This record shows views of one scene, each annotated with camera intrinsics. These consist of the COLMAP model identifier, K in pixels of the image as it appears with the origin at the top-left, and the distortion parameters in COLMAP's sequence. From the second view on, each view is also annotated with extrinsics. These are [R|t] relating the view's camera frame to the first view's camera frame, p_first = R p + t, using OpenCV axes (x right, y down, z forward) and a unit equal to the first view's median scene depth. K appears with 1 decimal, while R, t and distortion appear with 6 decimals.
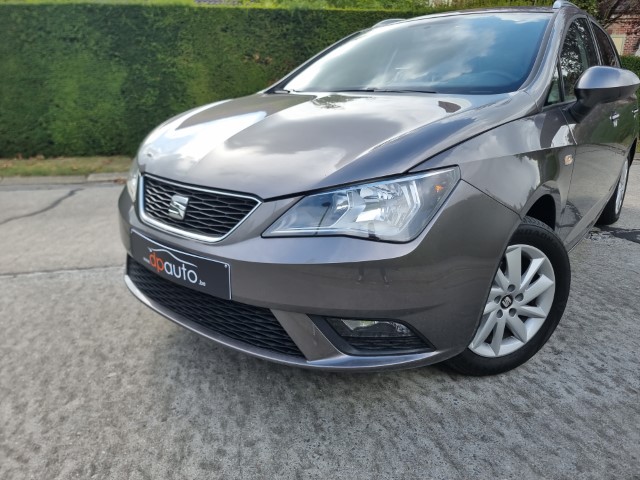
lens RADIAL K [[438.0, 0, 325.2], [0, 438.0, 240.3], [0, 0, 1]] dist [0.074344, -0.064984]
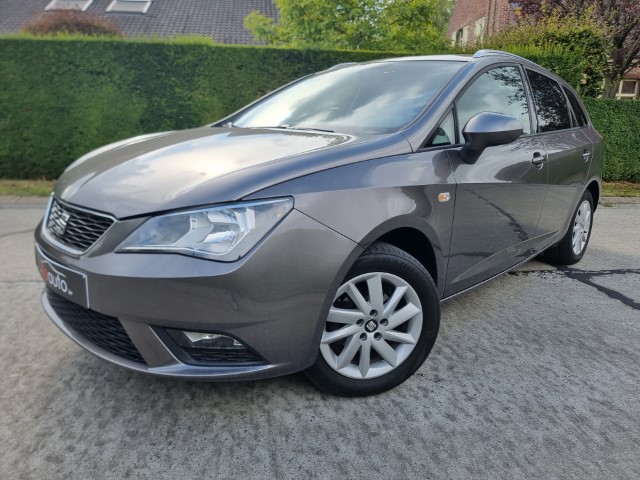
lens RADIAL K [[438.0, 0, 337.0], [0, 438.0, 244.5], [0, 0, 1]] dist [0.074344, -0.064984]
pose [[0.997259, 0.044098, -0.059421, 0.376009], [-0.047743, 0.996971, -0.061390, 0.011909], [0.056534, 0.064059, 0.996344, -0.069929]]
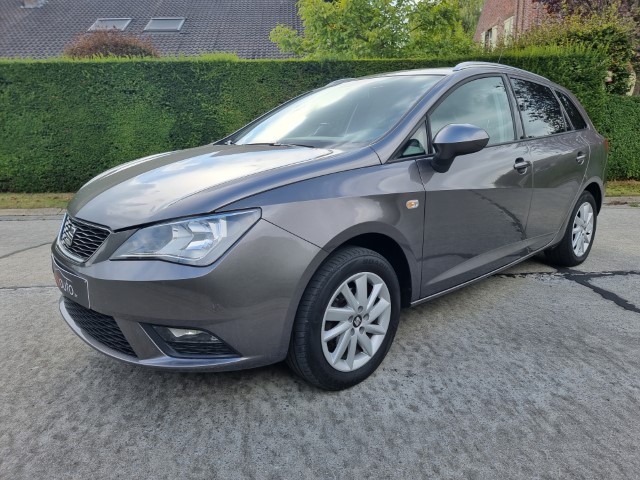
lens RADIAL K [[438.0, 0, 337.1], [0, 438.0, 244.4], [0, 0, 1]] dist [0.074344, -0.064984]
pose [[0.989979, 0.030095, -0.137971, 0.544649], [-0.039840, 0.996861, -0.068424, 0.008930], [0.135478, 0.073235, 0.988070, -0.158716]]
